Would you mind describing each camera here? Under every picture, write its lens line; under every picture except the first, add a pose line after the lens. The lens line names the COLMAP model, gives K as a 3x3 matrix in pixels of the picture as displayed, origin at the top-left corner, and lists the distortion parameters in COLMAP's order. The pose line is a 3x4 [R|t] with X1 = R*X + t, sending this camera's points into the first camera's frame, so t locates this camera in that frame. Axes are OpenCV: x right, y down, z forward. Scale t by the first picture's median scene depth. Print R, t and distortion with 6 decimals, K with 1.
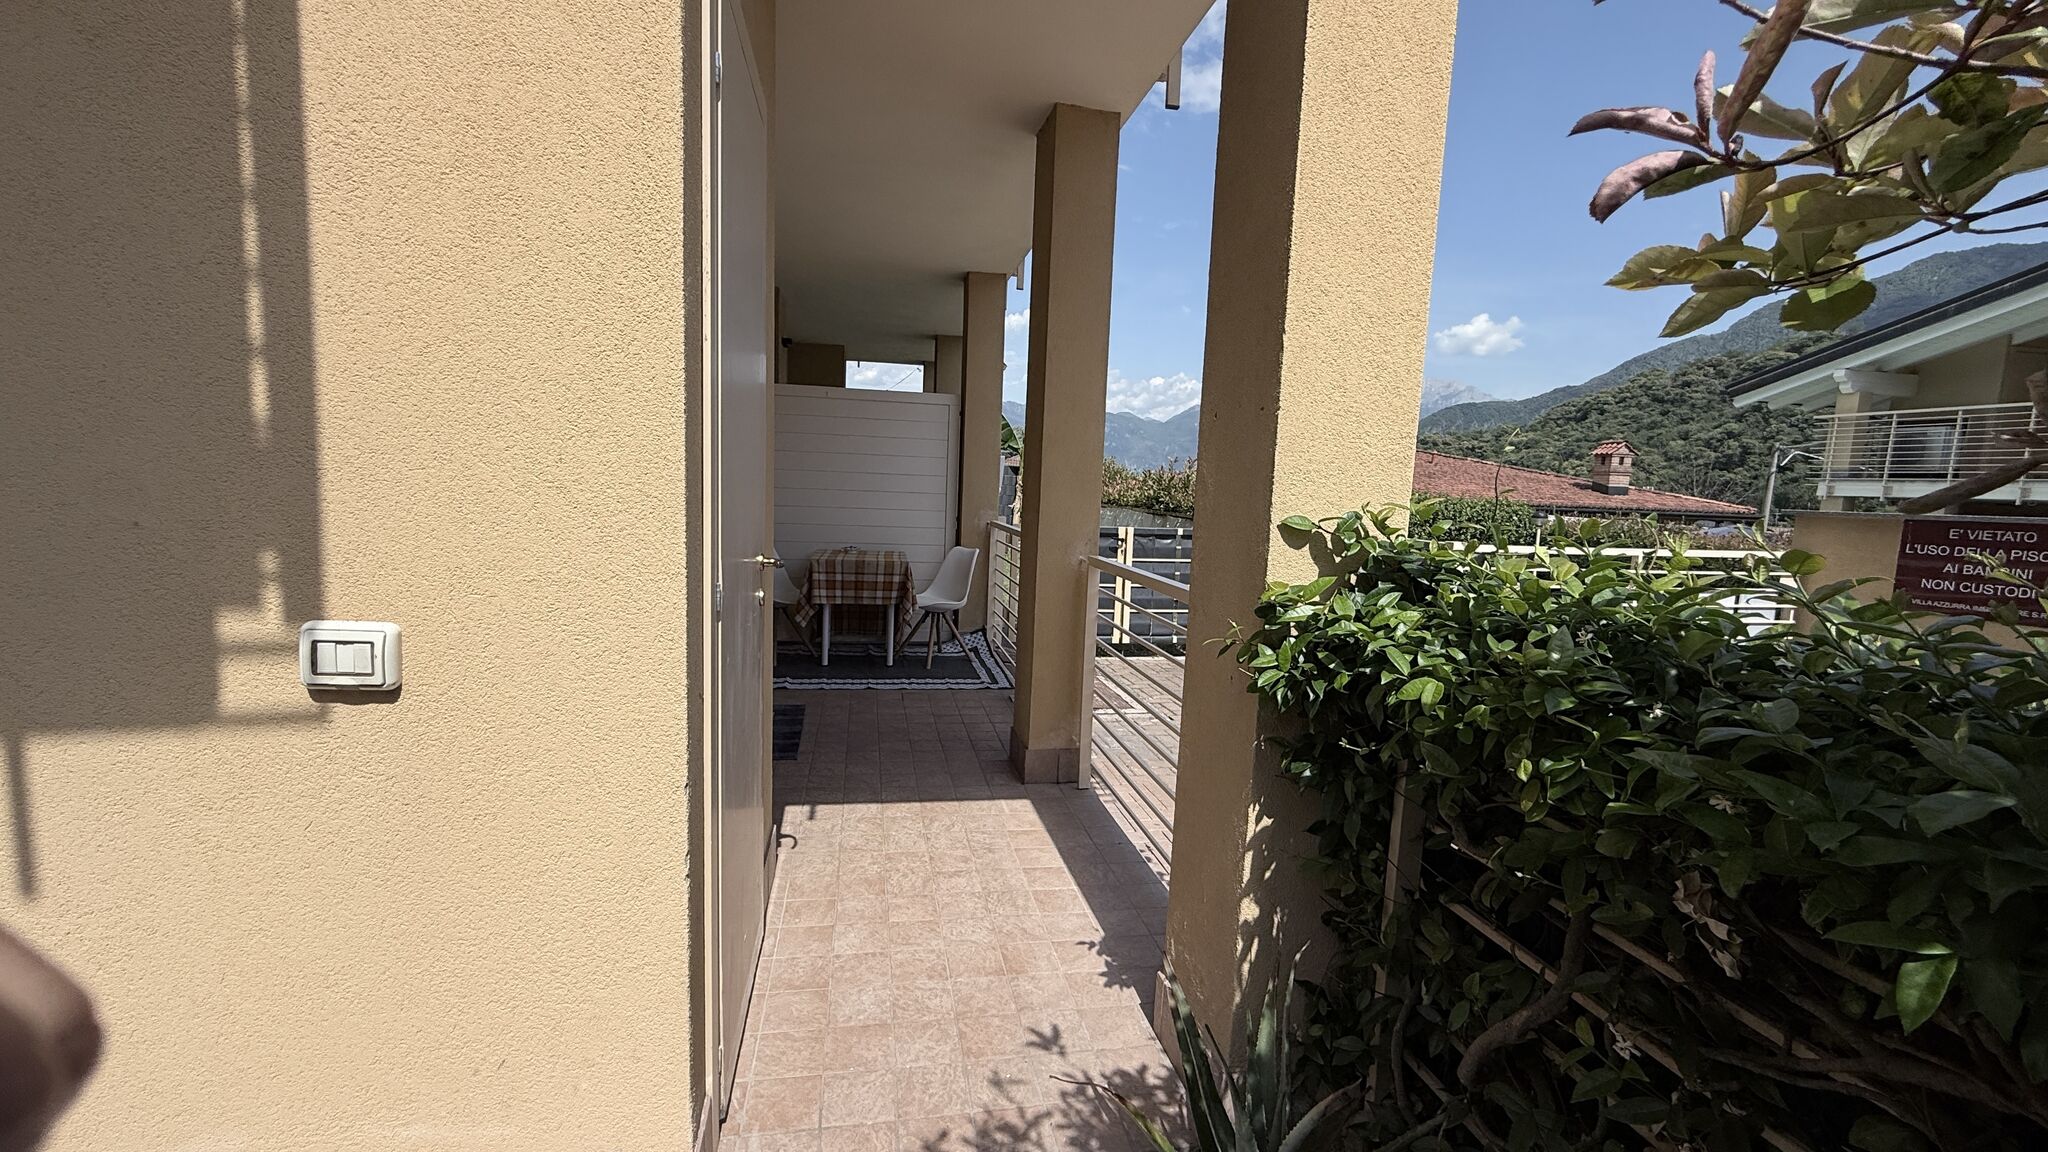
lens RADIAL K [[816.2, 0, 1017.7], [0, 816.2, 579.2], [0, 0, 1]] dist [0.000595, -0.000380]
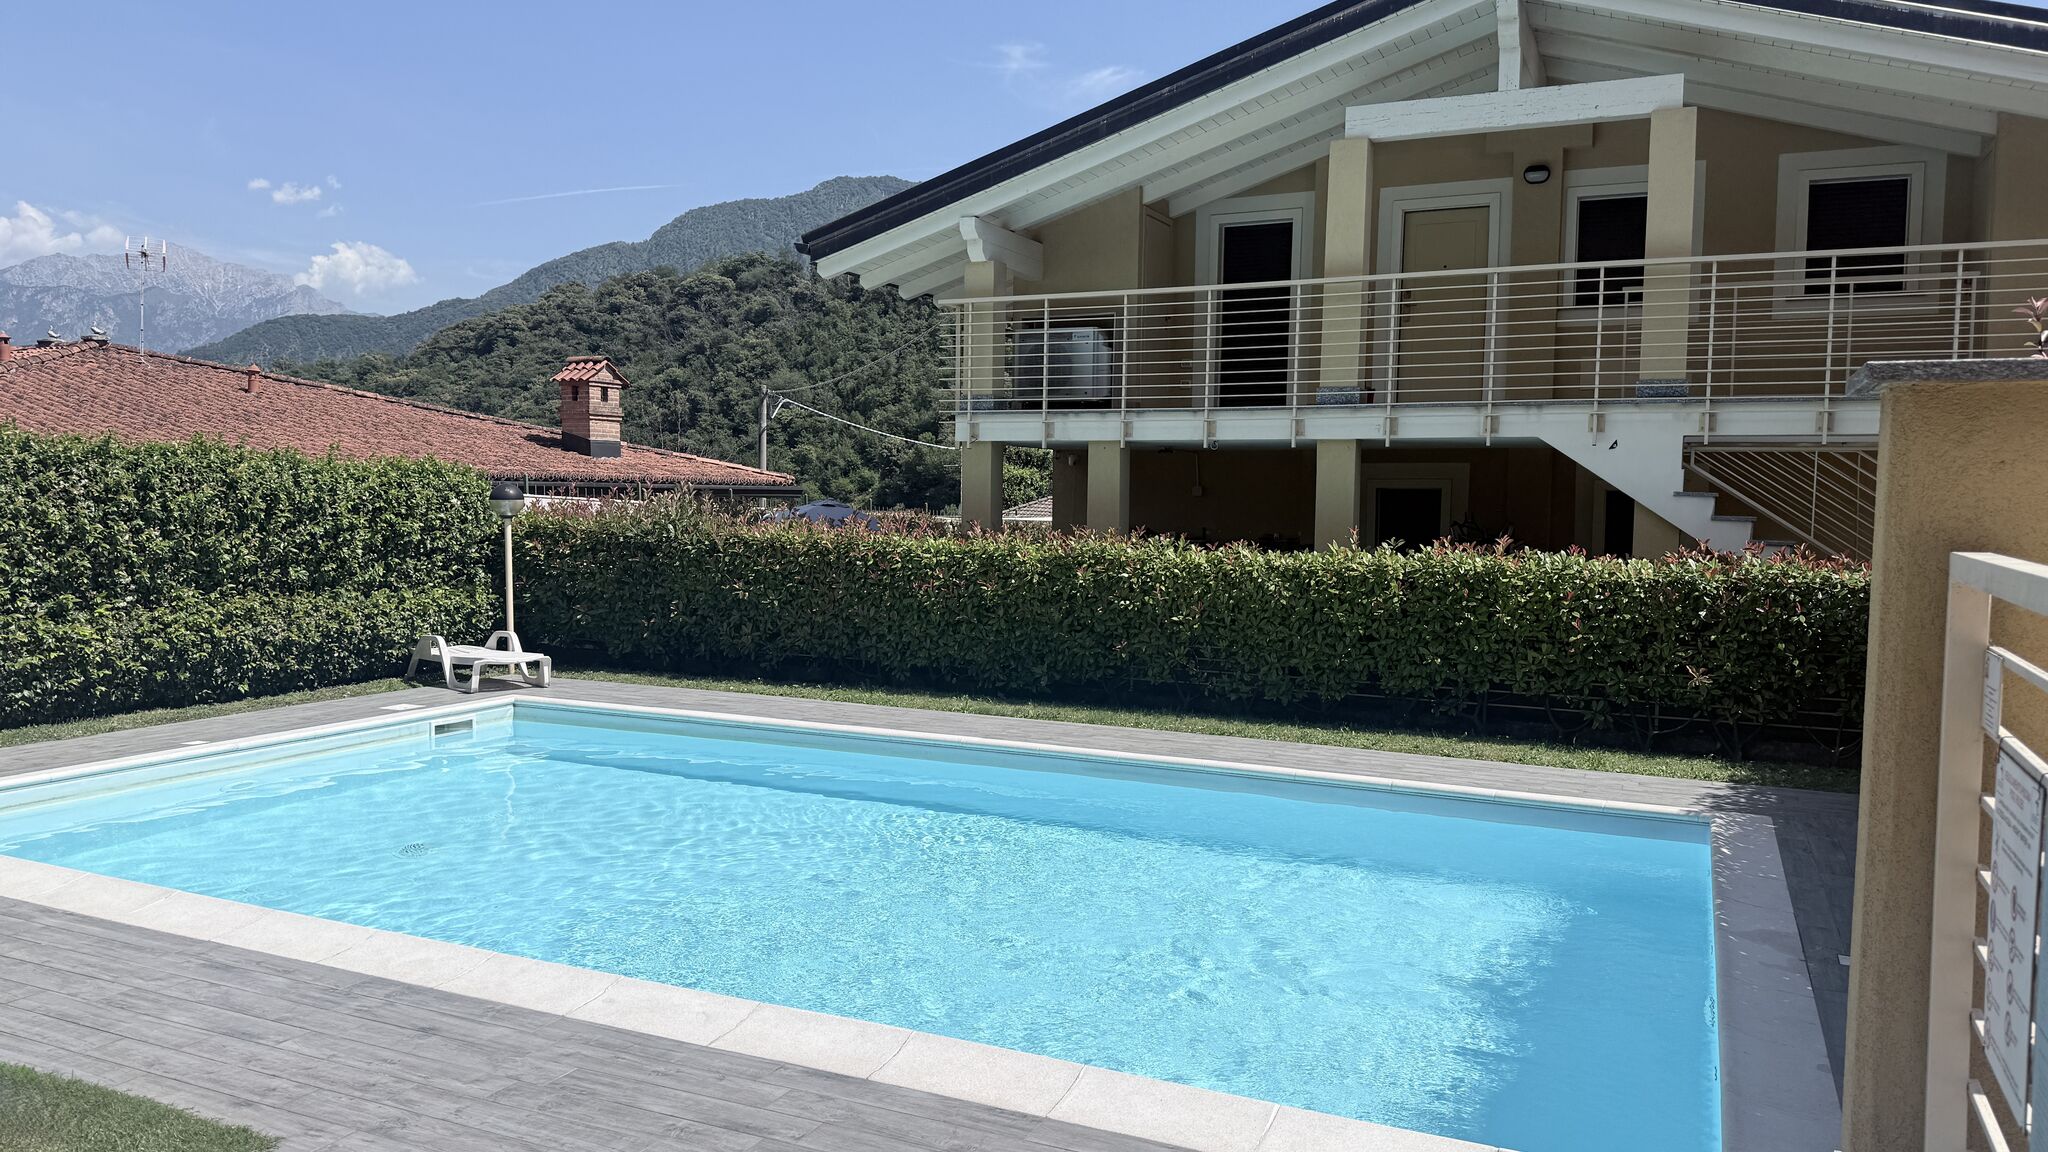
lens RADIAL K [[1434.5, 0, 1021.4], [0, 1434.5, 586.7], [0, 0, 1]] dist [0.073885, -0.088694]
pose [[0.582470, -0.080633, 0.808843, 0.448697], [0.101511, 0.994494, 0.026039, -0.054882], [-0.806489, 0.066940, 0.587448, 0.886072]]
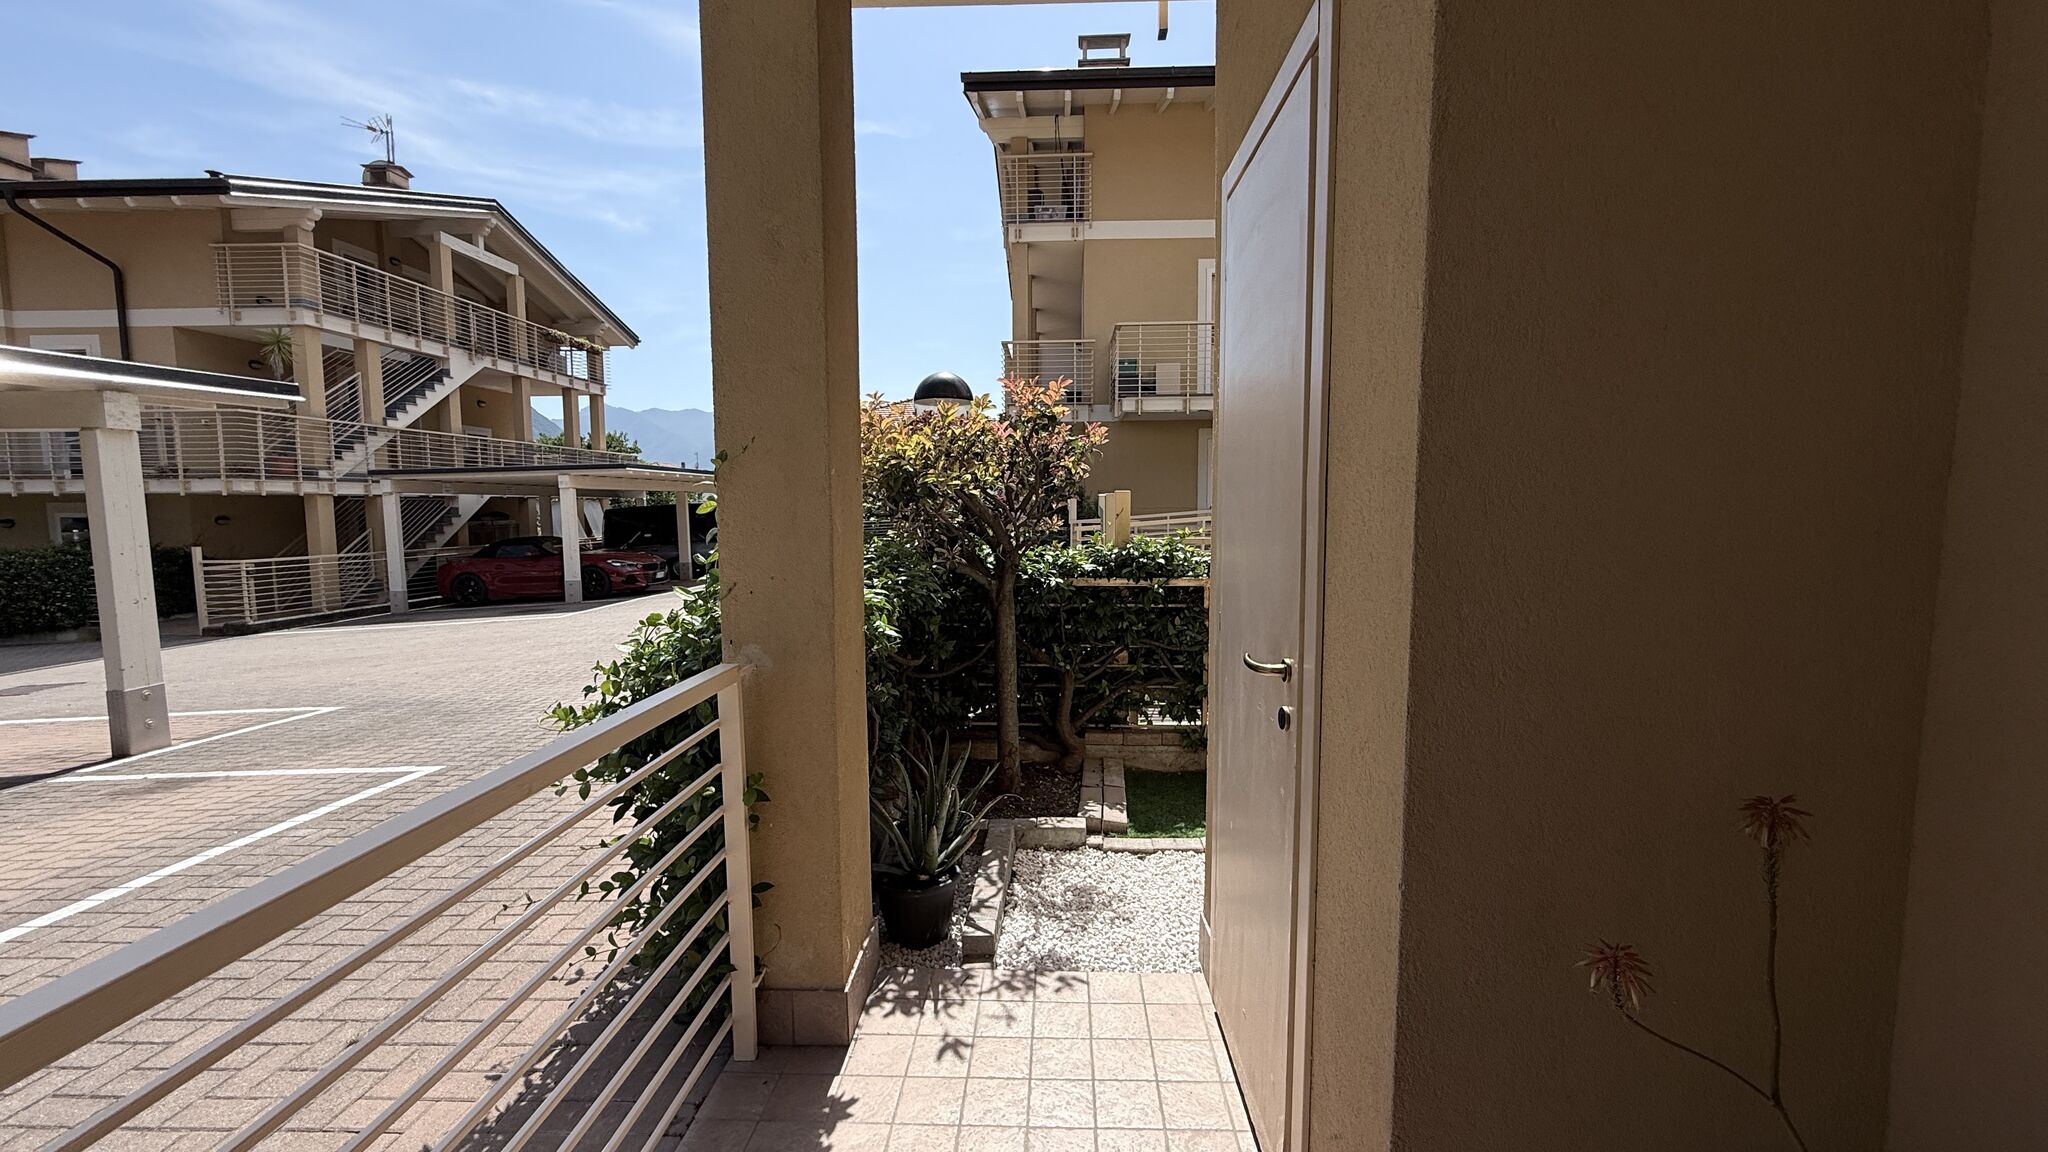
lens RADIAL K [[816.2, 0, 1042.4], [0, 816.2, 571.6], [0, 0, 1]] dist [0.000595, -0.000380]
pose [[-0.977243, -0.047461, 0.206747, -0.097383], [-0.002958, 0.977602, 0.210439, -0.100126], [-0.212104, 0.205039, -0.955495, 0.665338]]
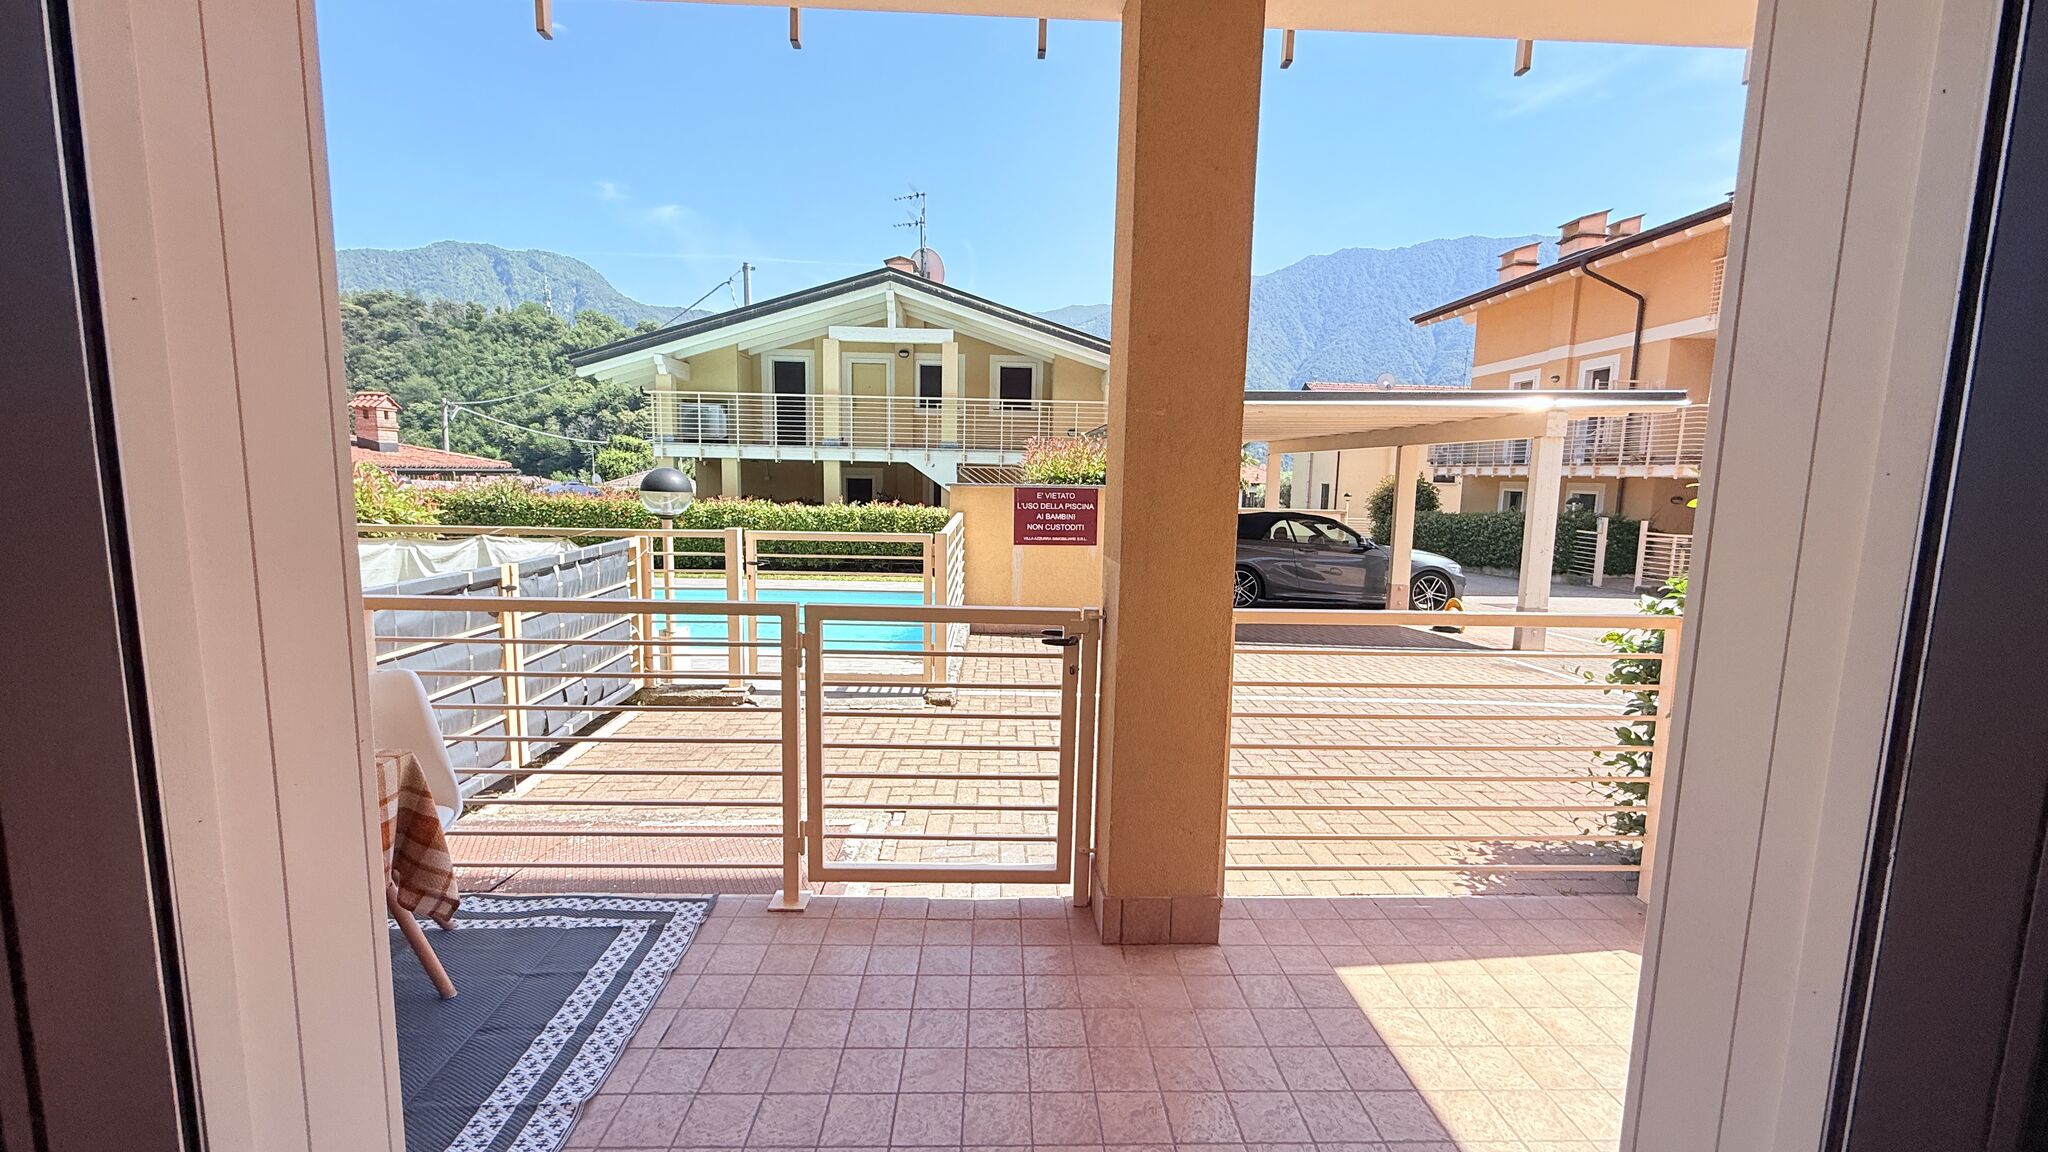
lens RADIAL K [[816.2, 0, 1028.8], [0, 816.2, 564.5], [0, 0, 1]] dist [0.000595, -0.000380]
pose [[0.145656, -0.143871, 0.978818, -0.369036], [0.099769, 0.986462, 0.130149, -0.104791], [-0.984292, 0.078699, 0.158038, 0.607727]]
